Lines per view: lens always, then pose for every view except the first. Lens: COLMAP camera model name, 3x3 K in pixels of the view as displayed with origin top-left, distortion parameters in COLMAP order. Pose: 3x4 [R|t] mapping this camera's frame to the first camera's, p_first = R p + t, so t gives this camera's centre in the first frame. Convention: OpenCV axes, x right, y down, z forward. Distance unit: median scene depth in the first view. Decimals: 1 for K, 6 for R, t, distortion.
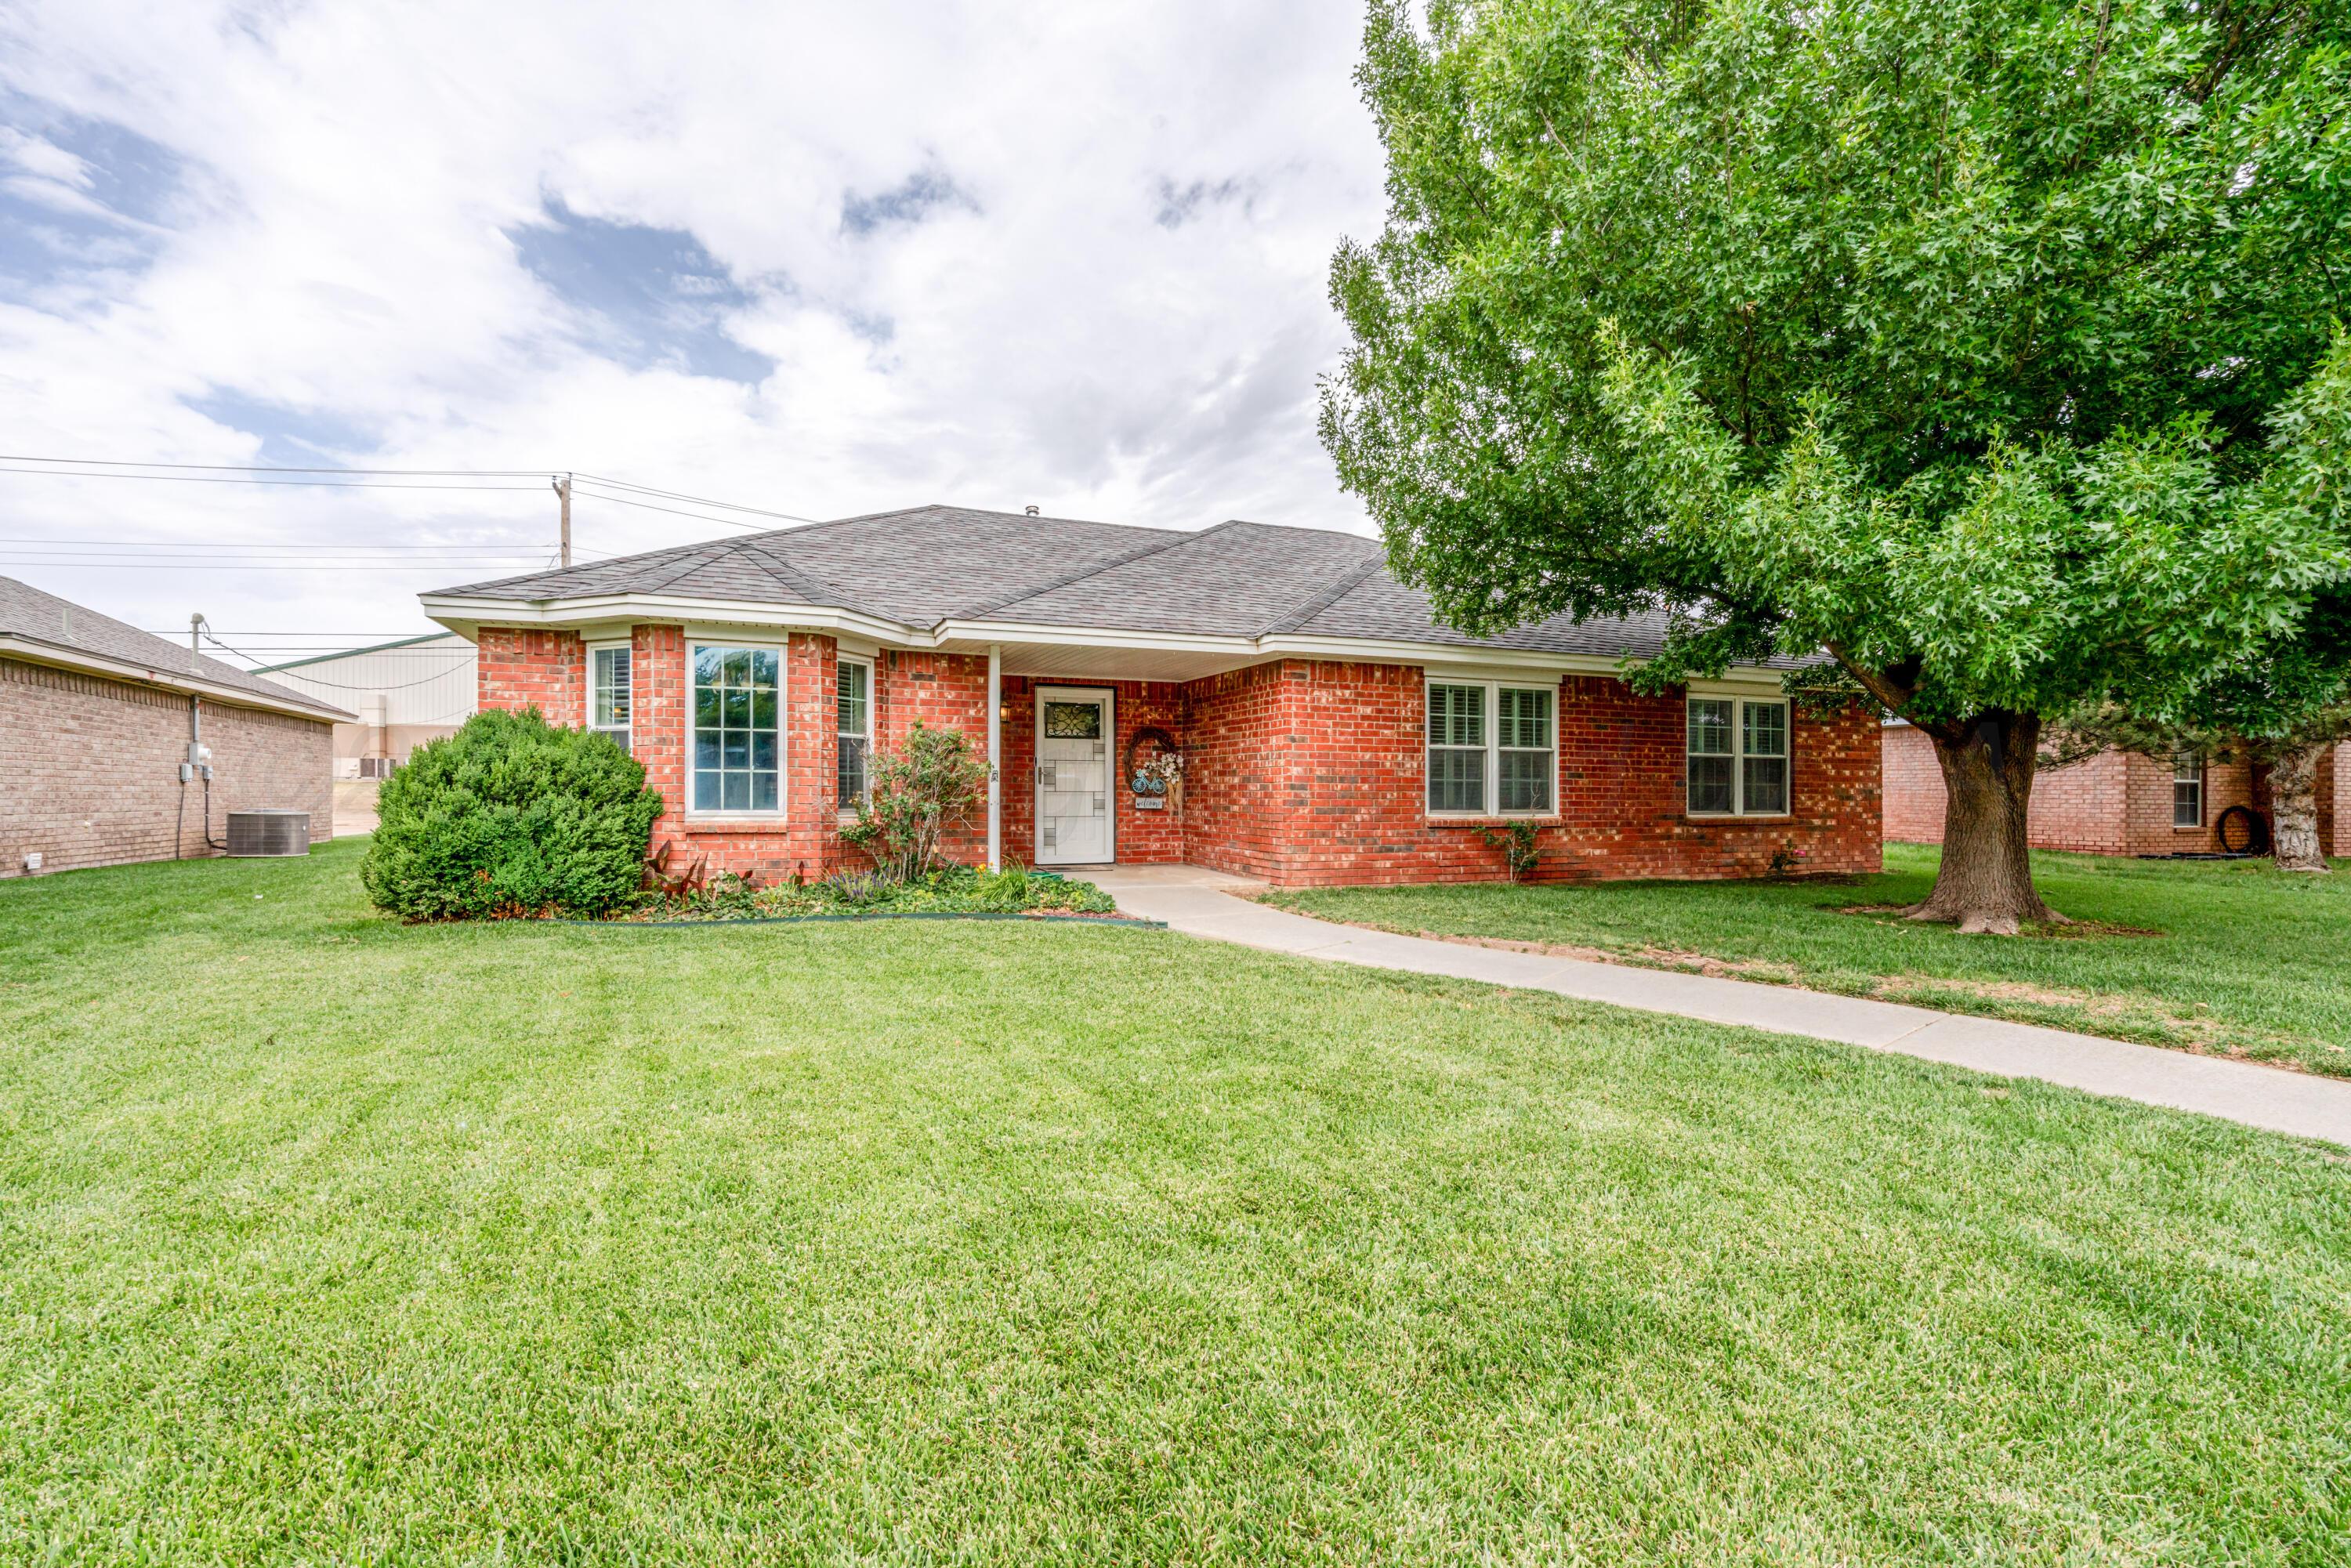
lens RADIAL K [[1068.1, 0, 1170.9], [0, 1068.1, 794.5], [0, 0, 1]] dist [-0.012256, 0.006345]
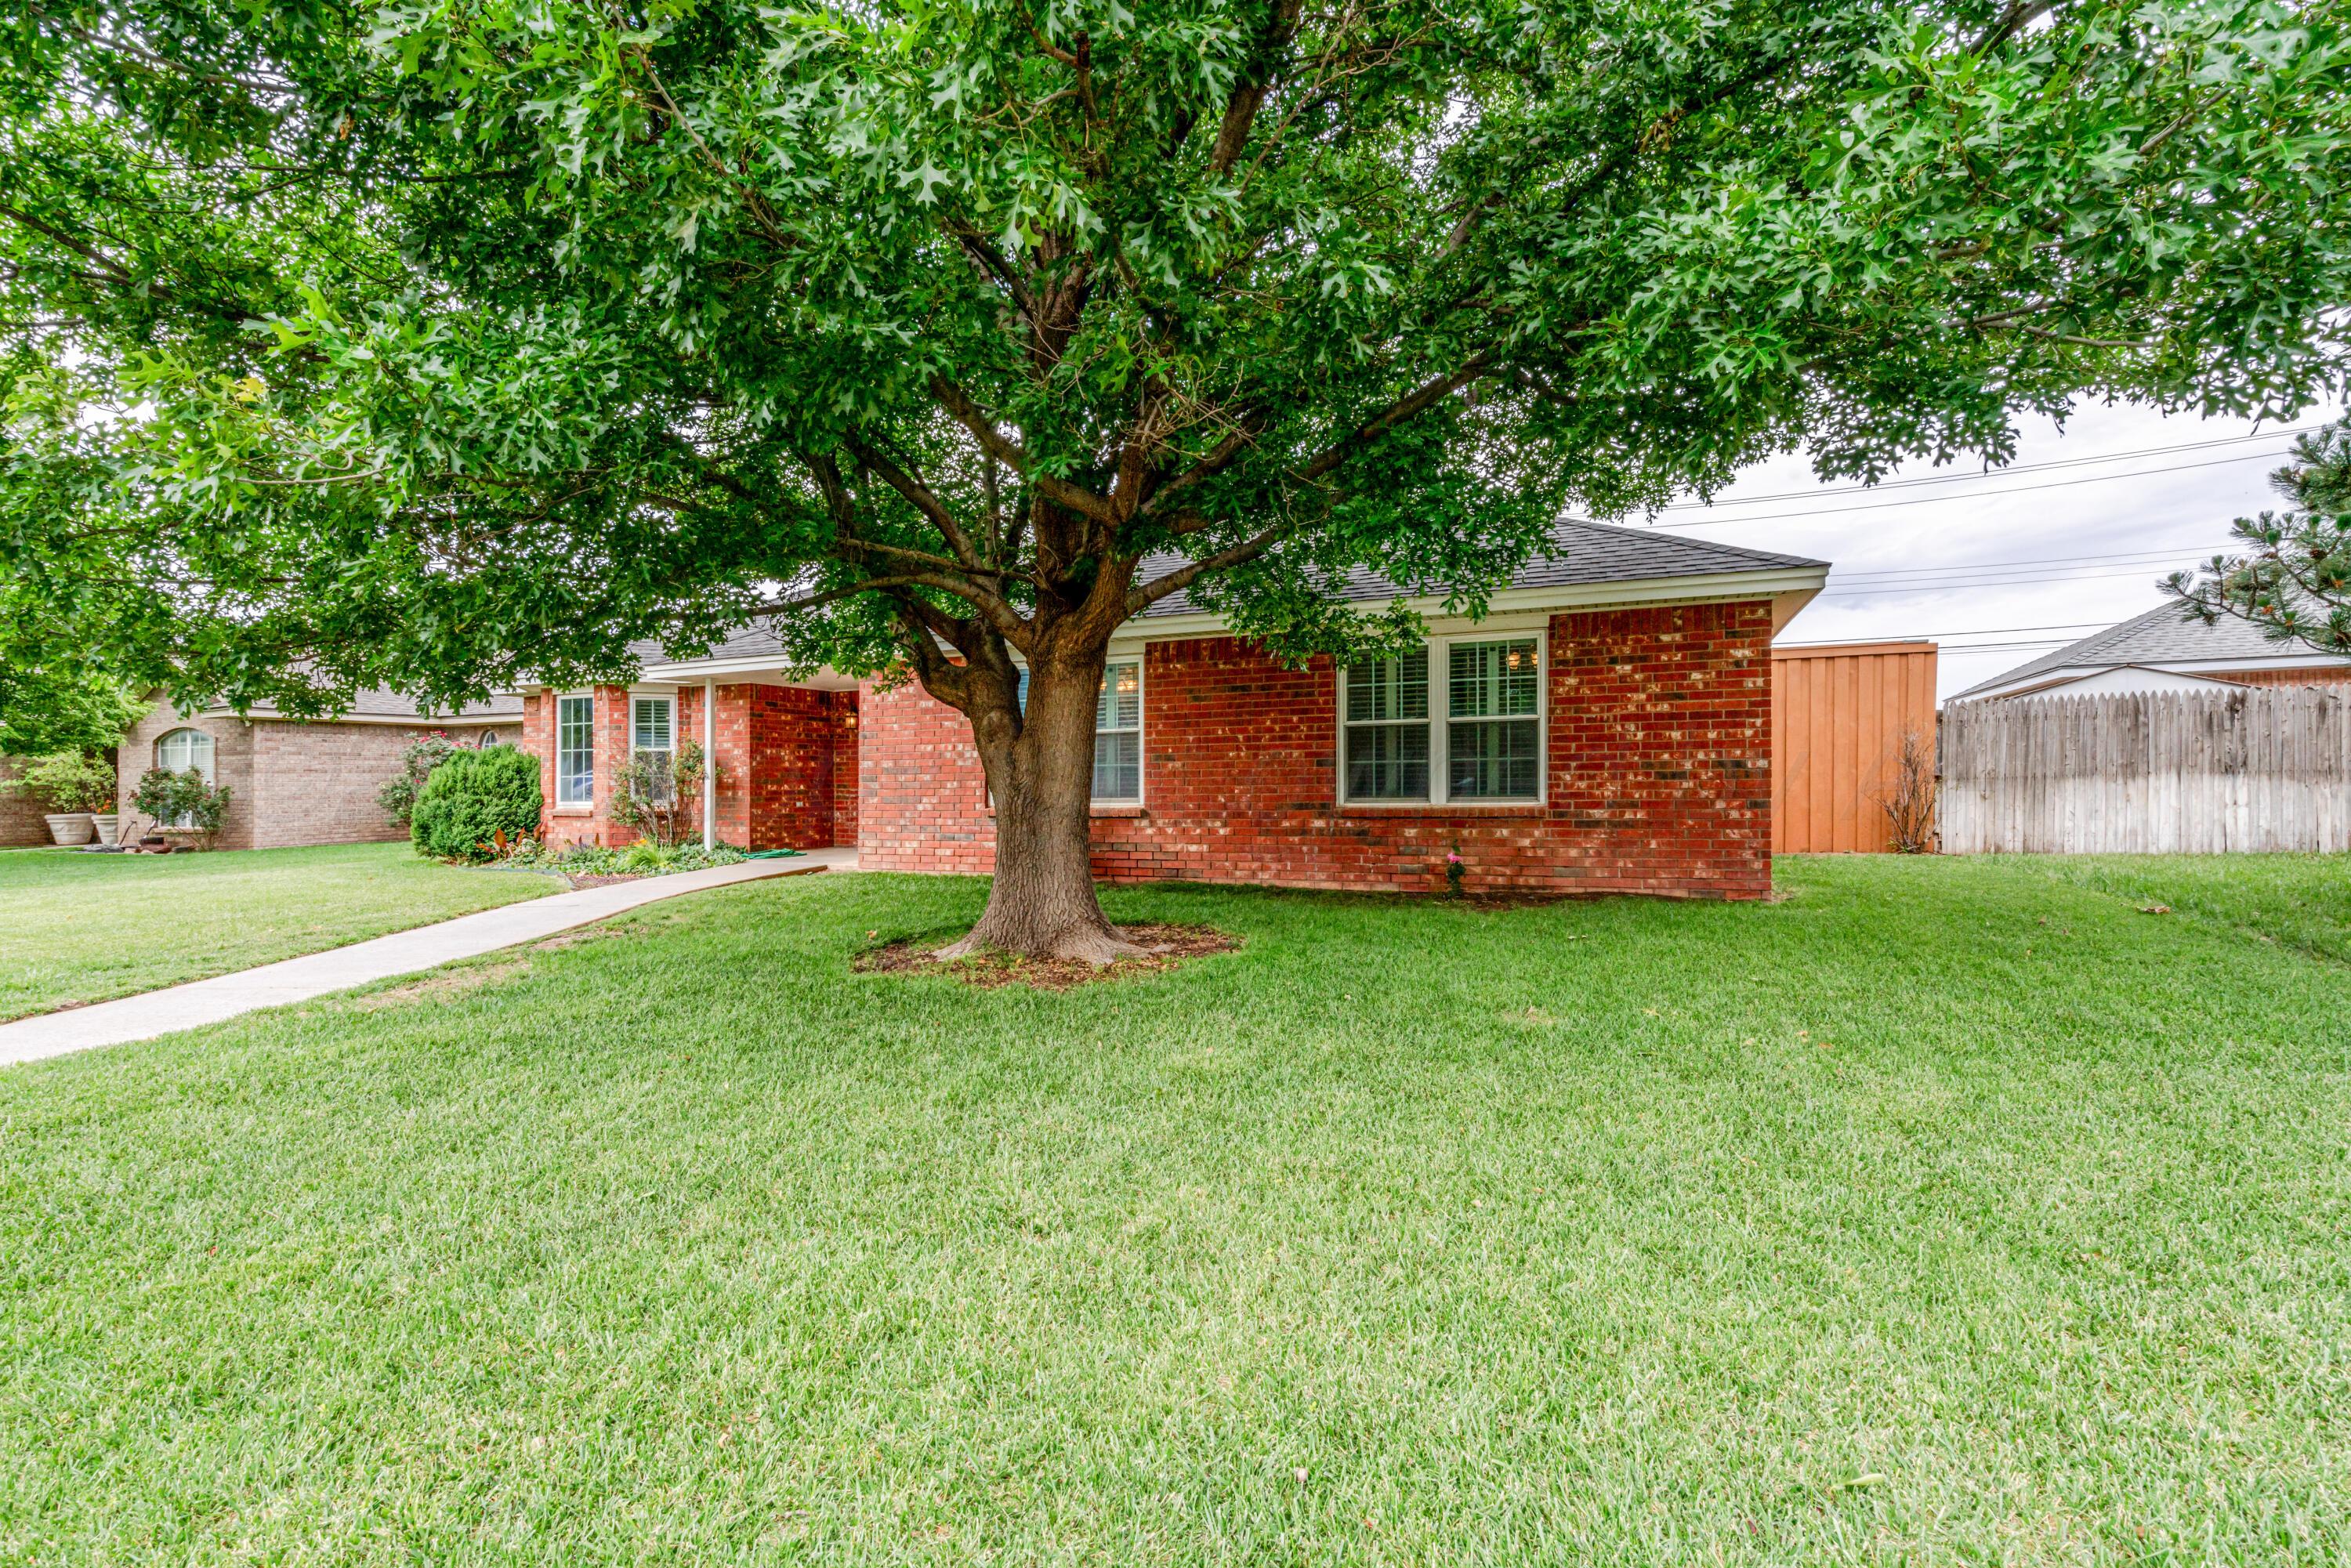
lens RADIAL K [[1068.1, 0, 1177.4], [0, 1068.1, 792.1], [0, 0, 1]] dist [-0.012256, 0.006345]
pose [[0.698908, -0.009114, -0.715153, 0.922045], [0.015802, 0.999871, 0.002701, 0.006957], [0.715037, -0.013189, 0.698962, 0.375497]]
